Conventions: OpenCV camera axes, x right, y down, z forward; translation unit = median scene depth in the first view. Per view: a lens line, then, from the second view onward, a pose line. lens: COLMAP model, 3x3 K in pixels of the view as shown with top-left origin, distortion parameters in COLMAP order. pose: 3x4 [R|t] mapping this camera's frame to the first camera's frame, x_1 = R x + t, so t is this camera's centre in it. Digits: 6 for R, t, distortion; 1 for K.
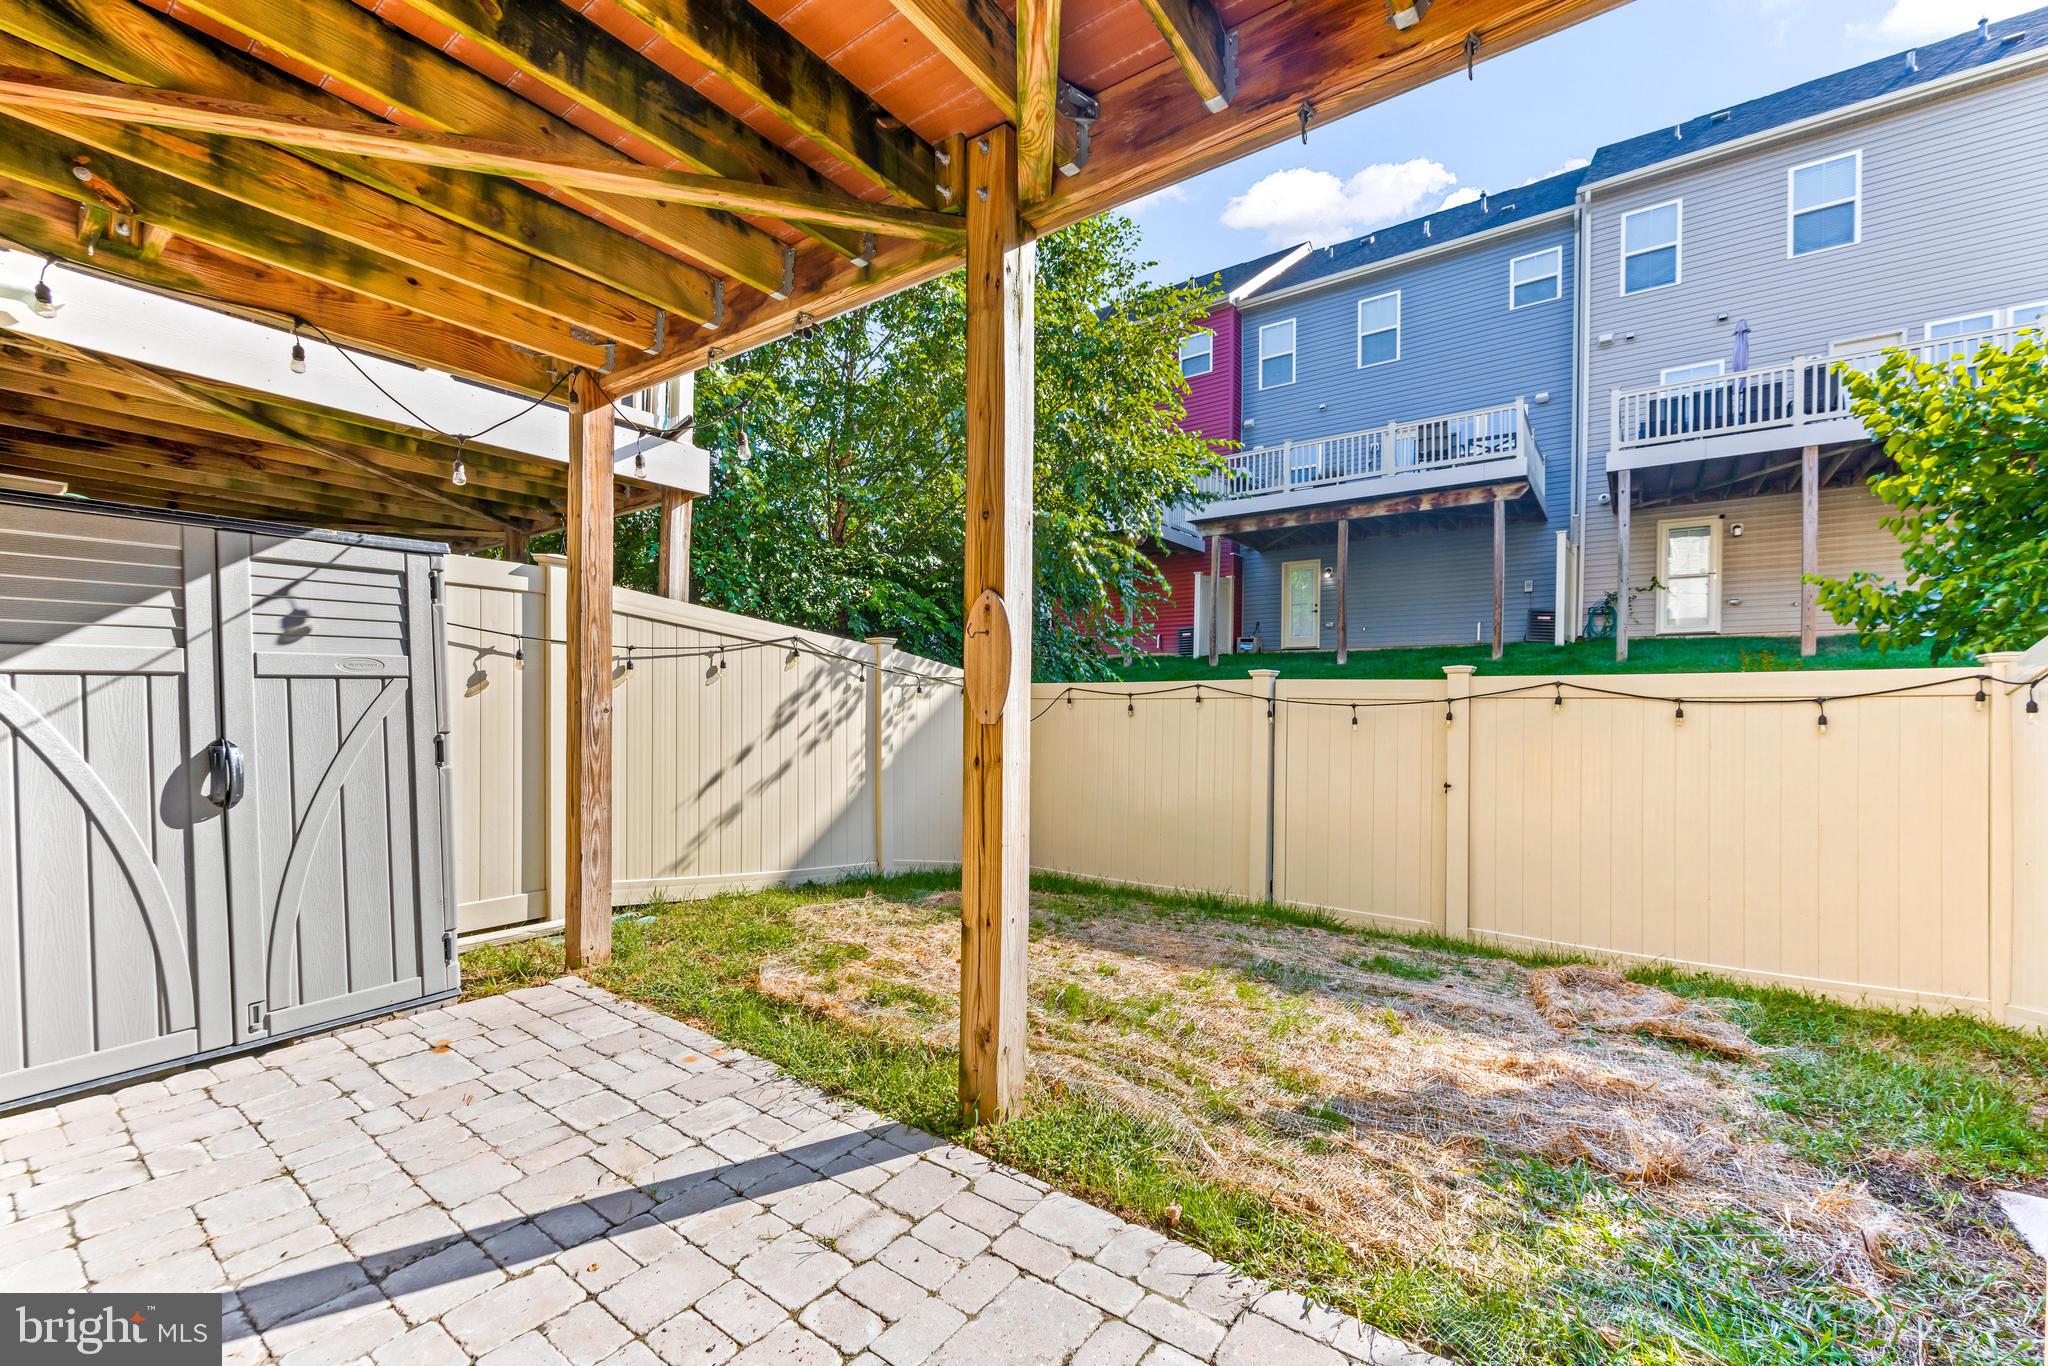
lens RADIAL K [[837.4, 0, 1034.4], [0, 837.4, 705.0], [0, 0, 1]] dist [0.001823, -0.000030]
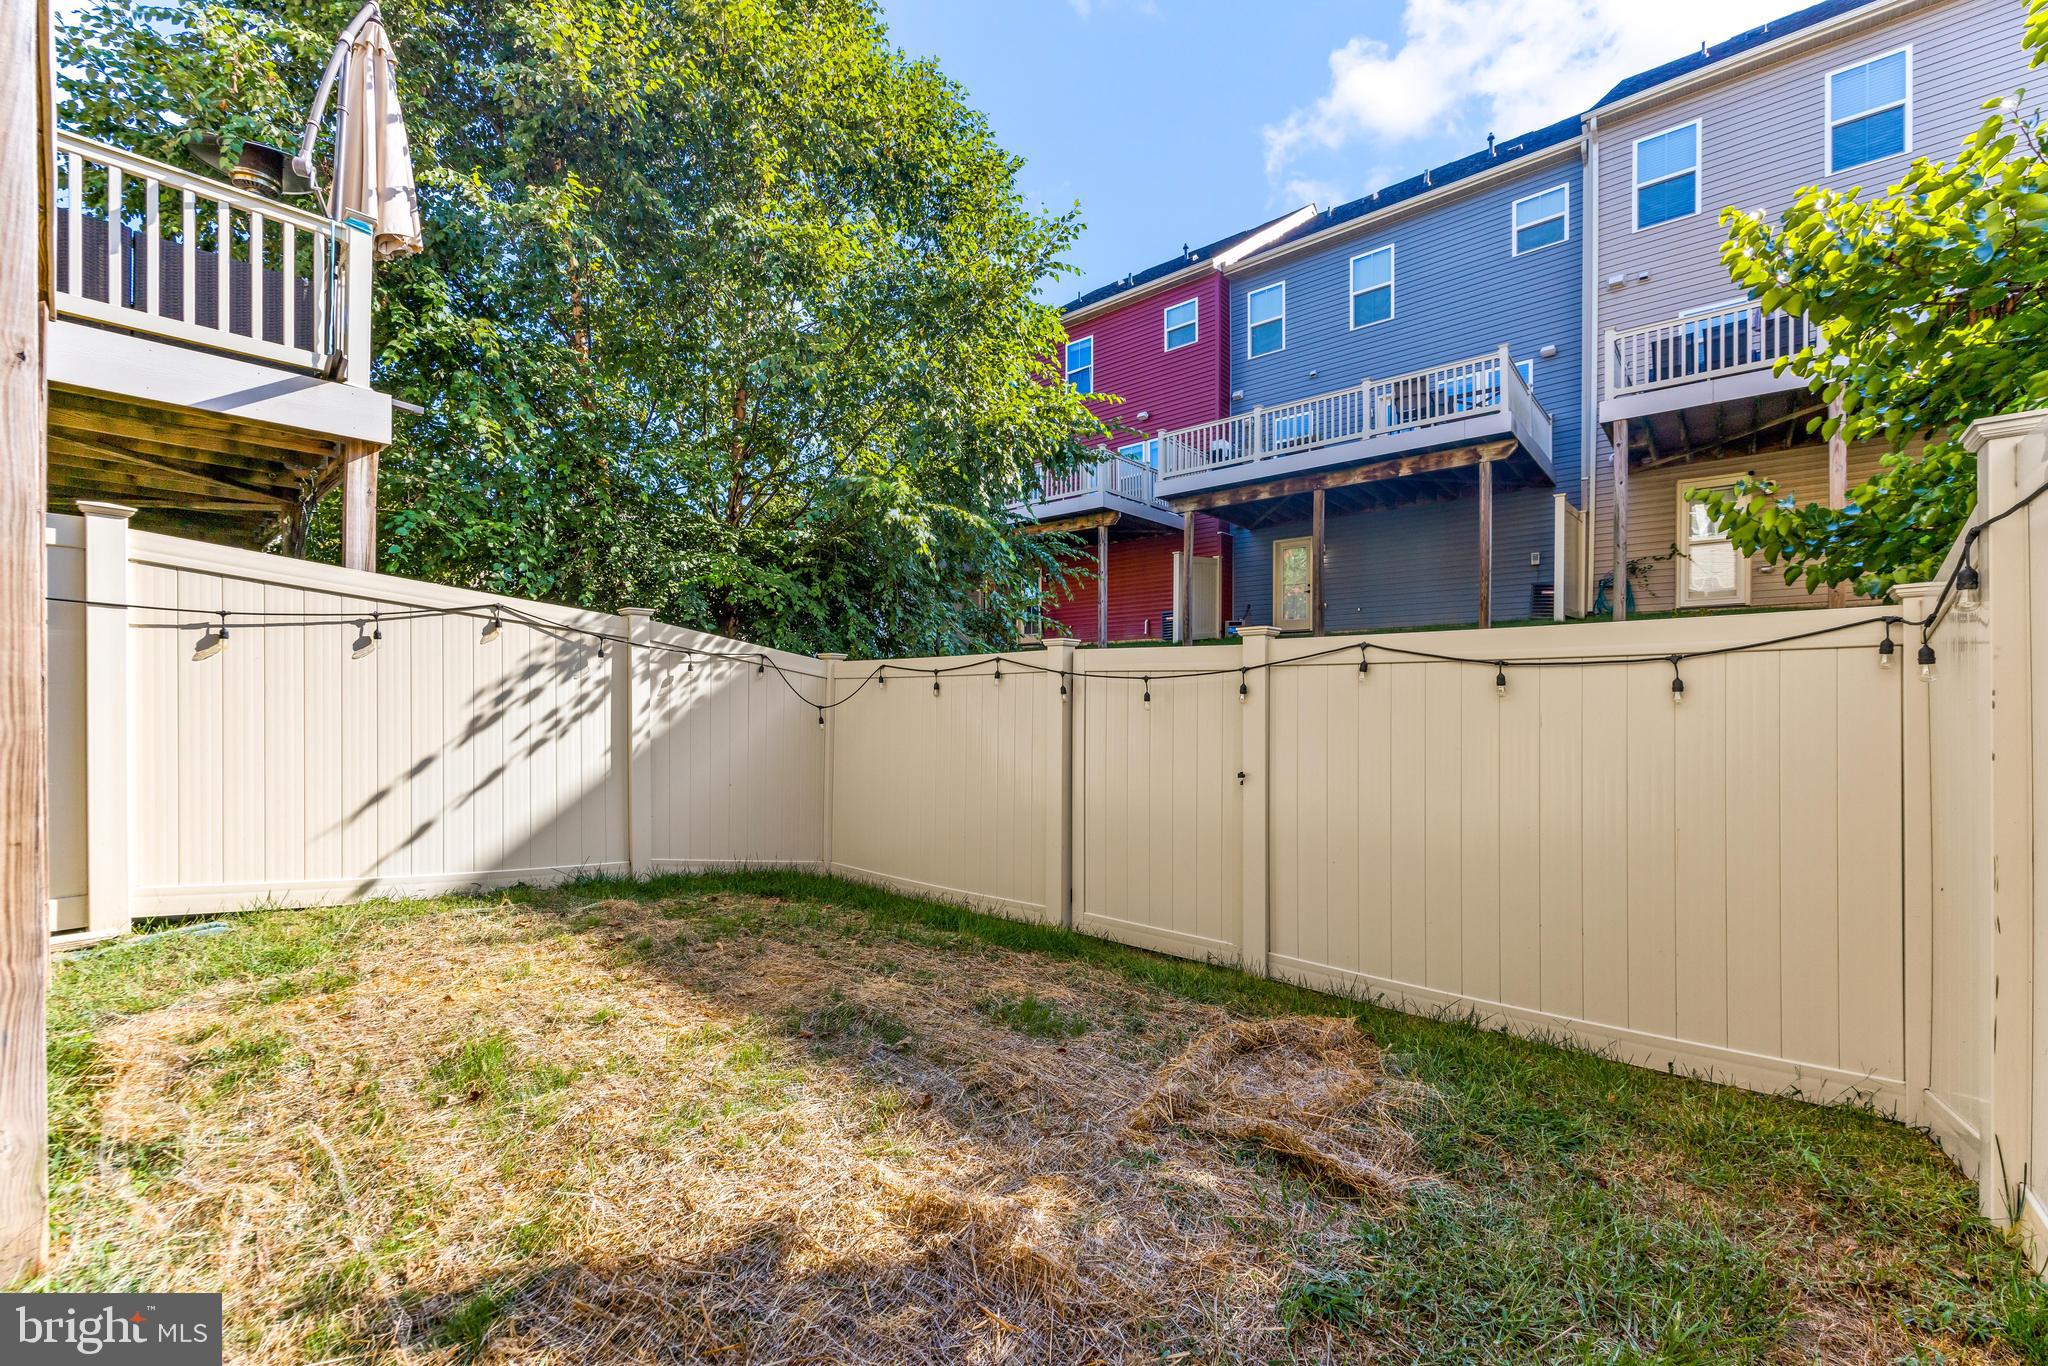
lens RADIAL K [[826.0, 0, 1026.2], [0, 826.0, 696.6], [0, 0, 1]] dist [-0.000627, 0.000187]
pose [[0.996583, -0.006688, -0.082328, 0.146116], [0.006511, 0.999976, -0.002410, 0.008743], [0.082342, 0.001866, 0.996602, 0.079602]]
